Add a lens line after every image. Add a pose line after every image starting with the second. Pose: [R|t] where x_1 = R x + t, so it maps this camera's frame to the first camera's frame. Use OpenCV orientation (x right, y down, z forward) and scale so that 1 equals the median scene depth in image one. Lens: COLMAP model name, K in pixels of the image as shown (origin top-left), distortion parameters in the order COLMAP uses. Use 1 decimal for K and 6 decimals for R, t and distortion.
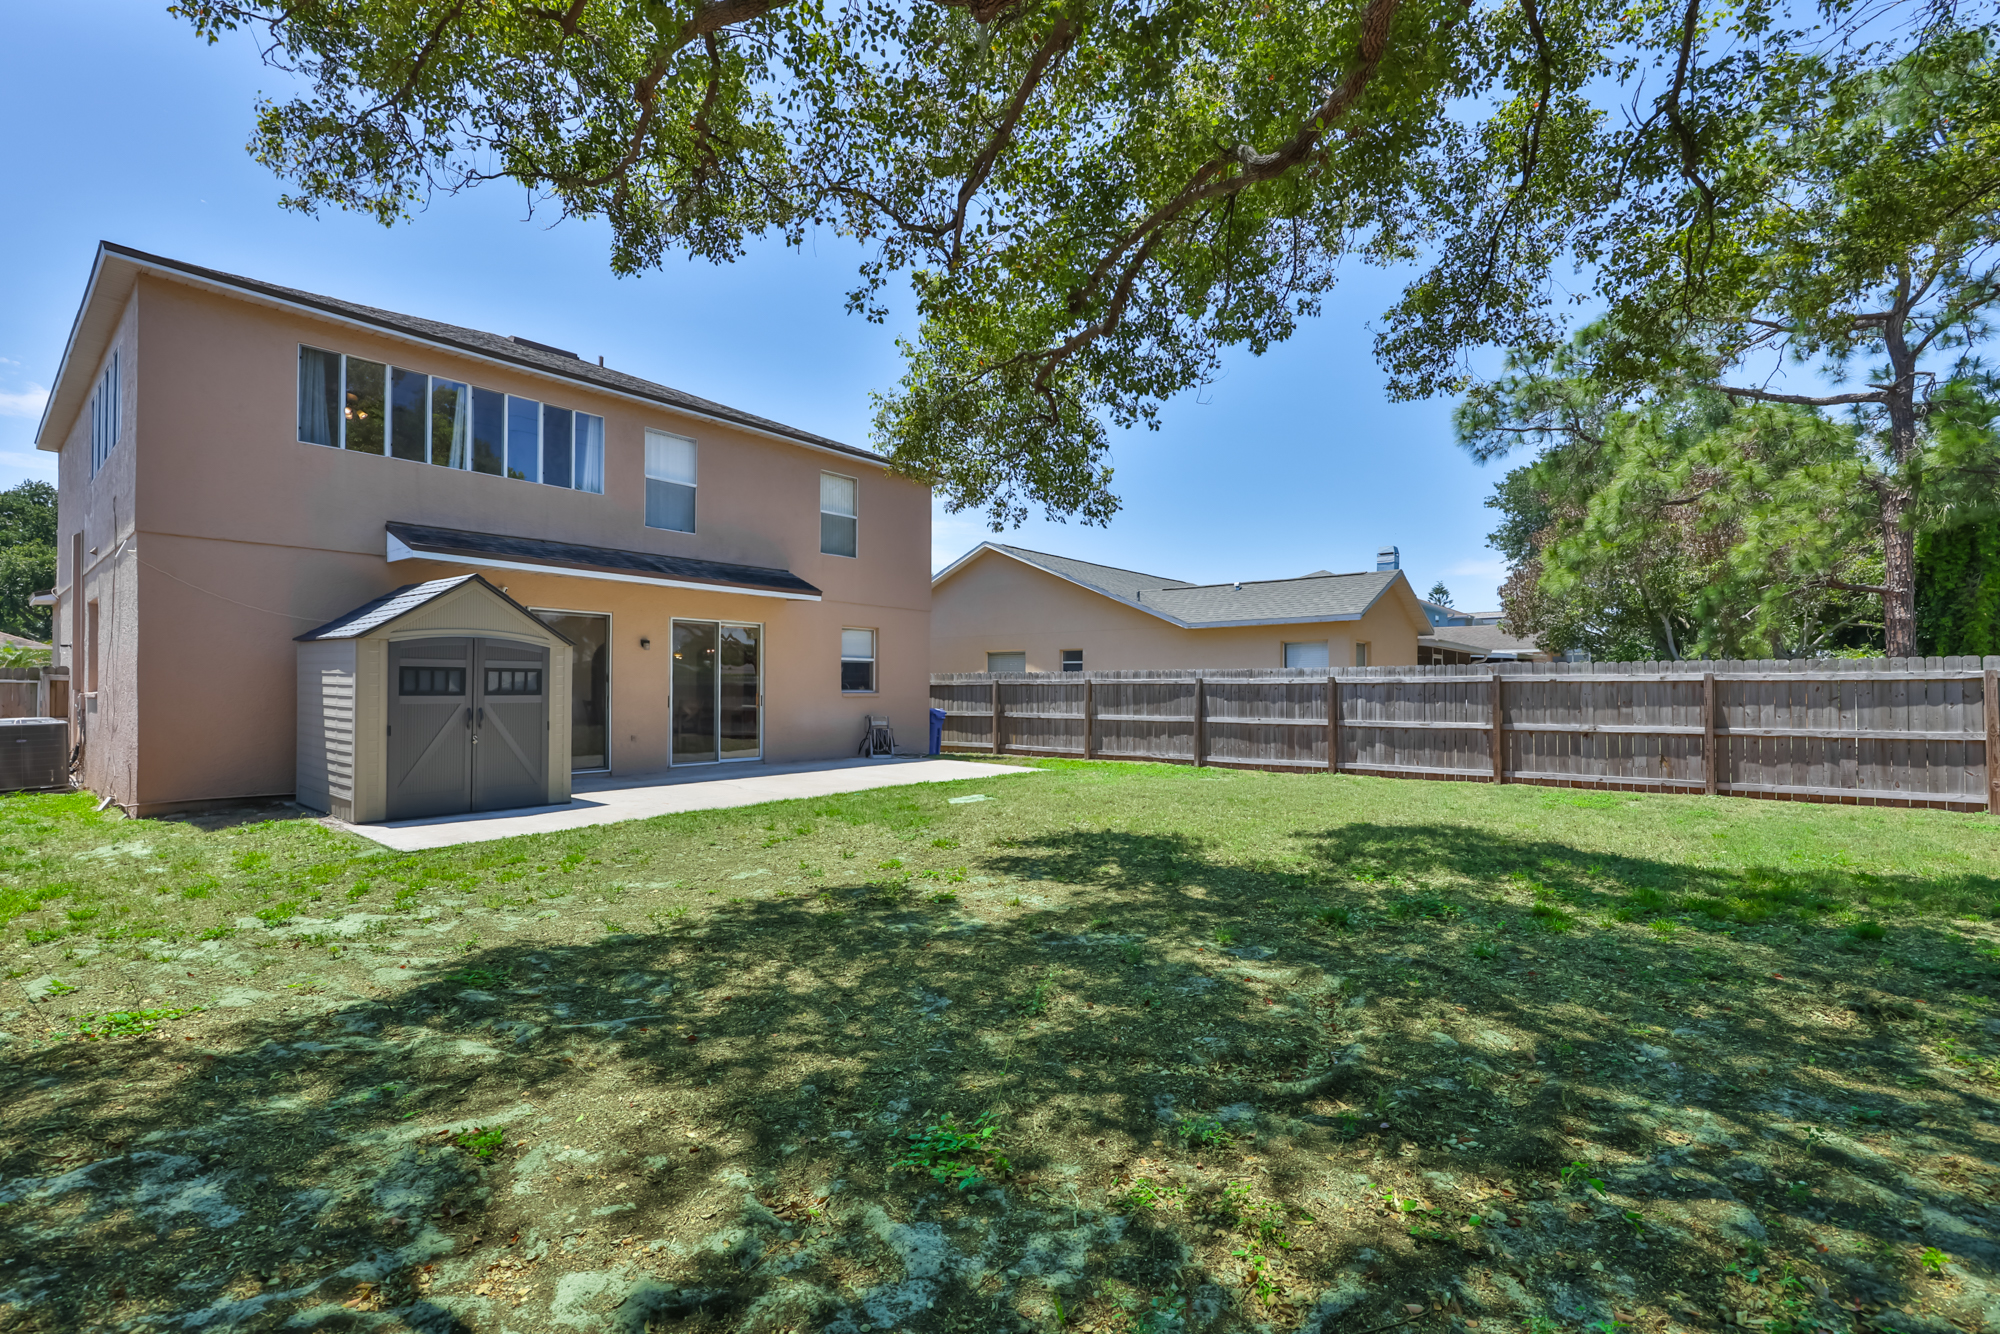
lens RADIAL K [[864.3, 0, 1000.0], [0, 864.3, 667.0], [0, 0, 1]] dist [-0.002679, -0.000084]
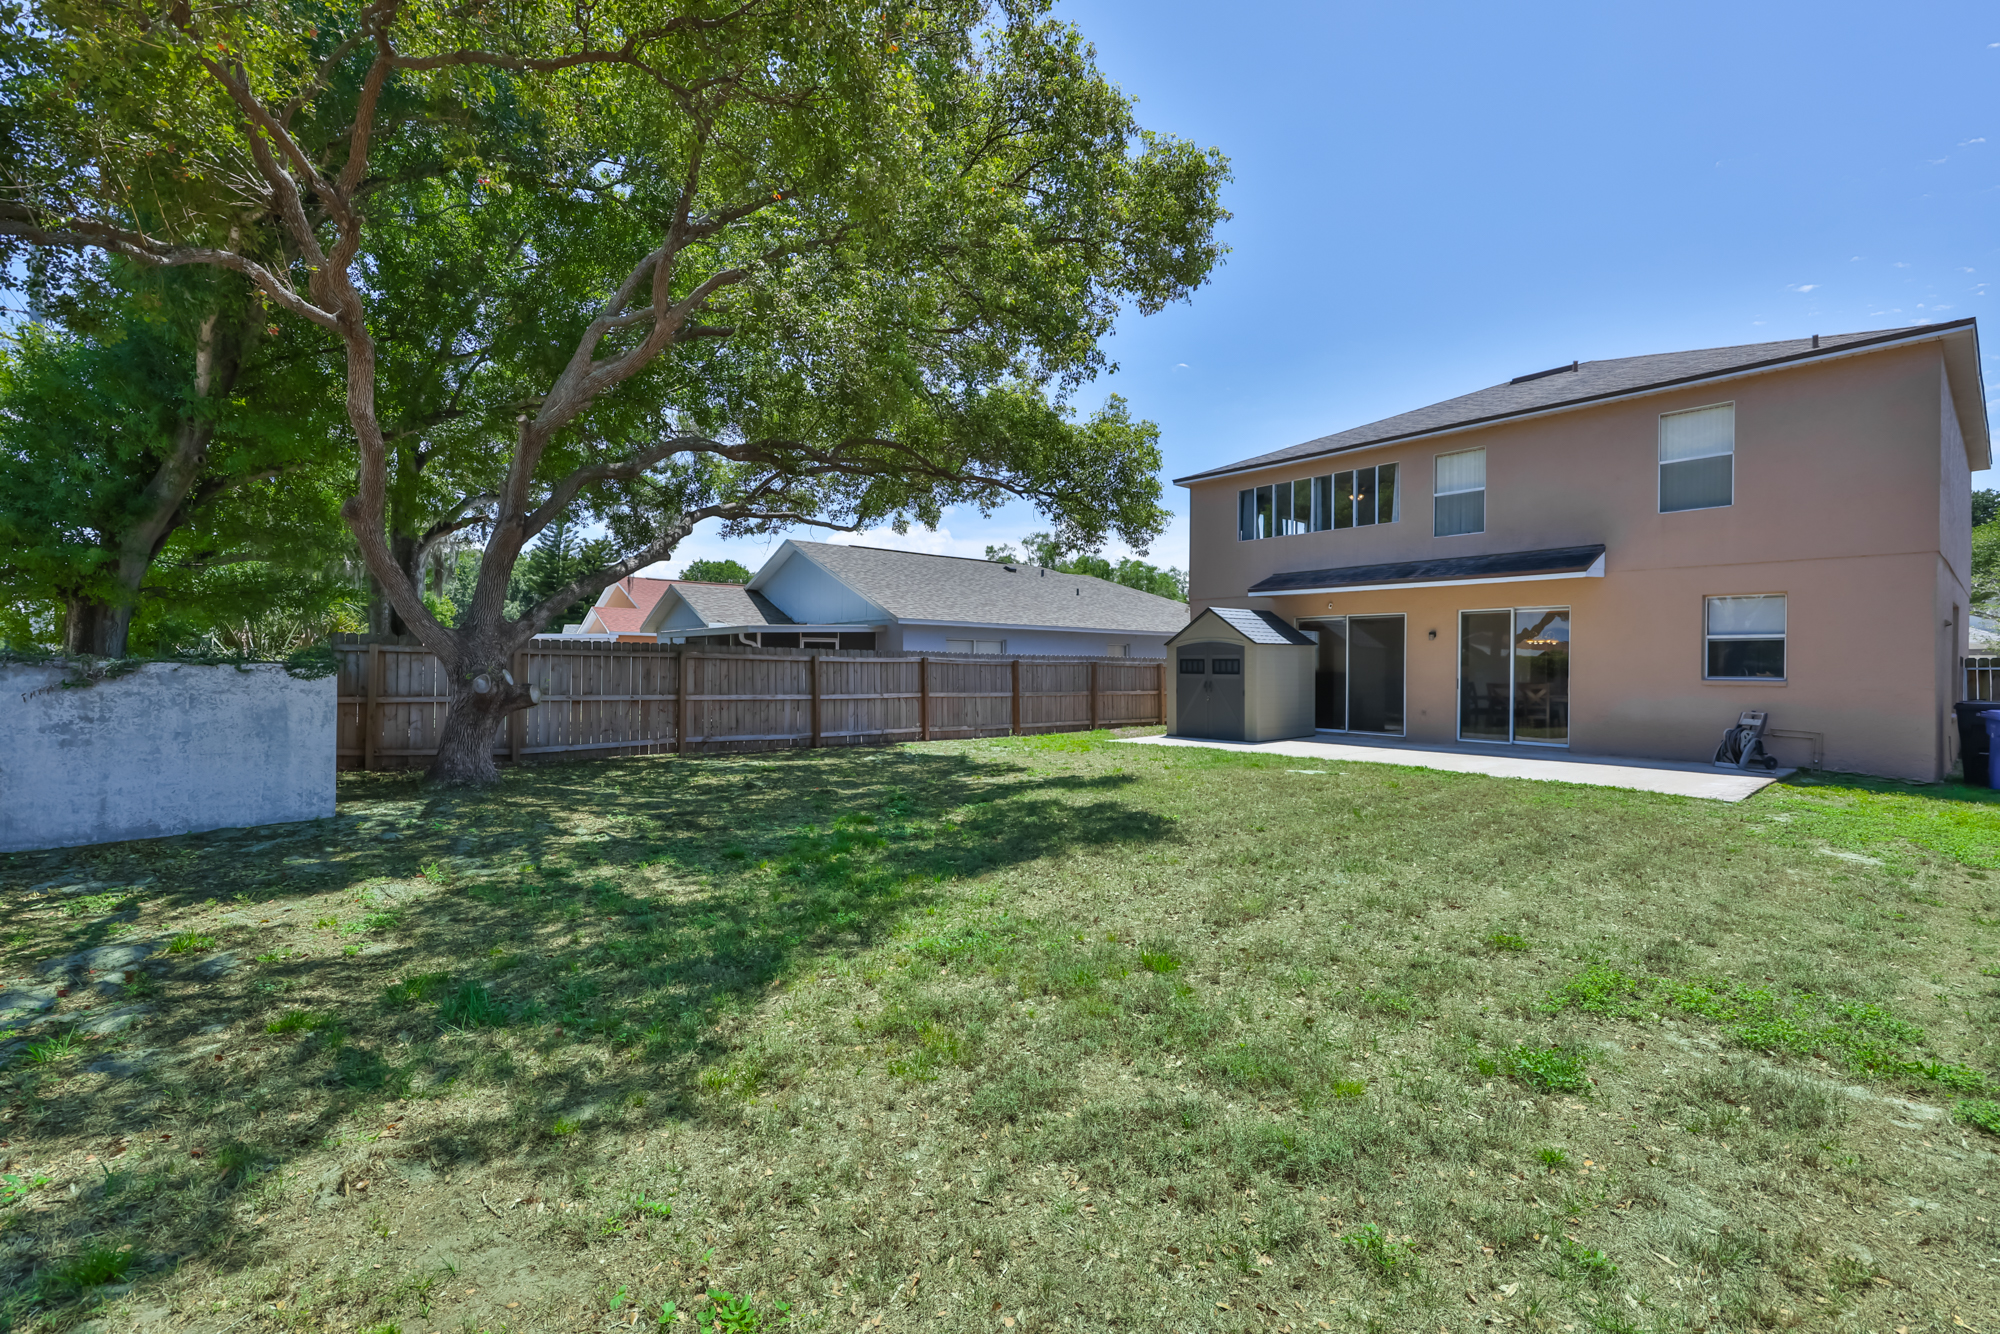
lens RADIAL K [[864.3, 0, 1000.0], [0, 864.3, 667.0], [0, 0, 1]] dist [-0.002679, -0.000084]
pose [[-0.166671, -0.004357, -0.986003, 0.823417], [0.016621, 0.999836, -0.007228, 0.015105], [0.985873, -0.017593, -0.166571, 0.564317]]
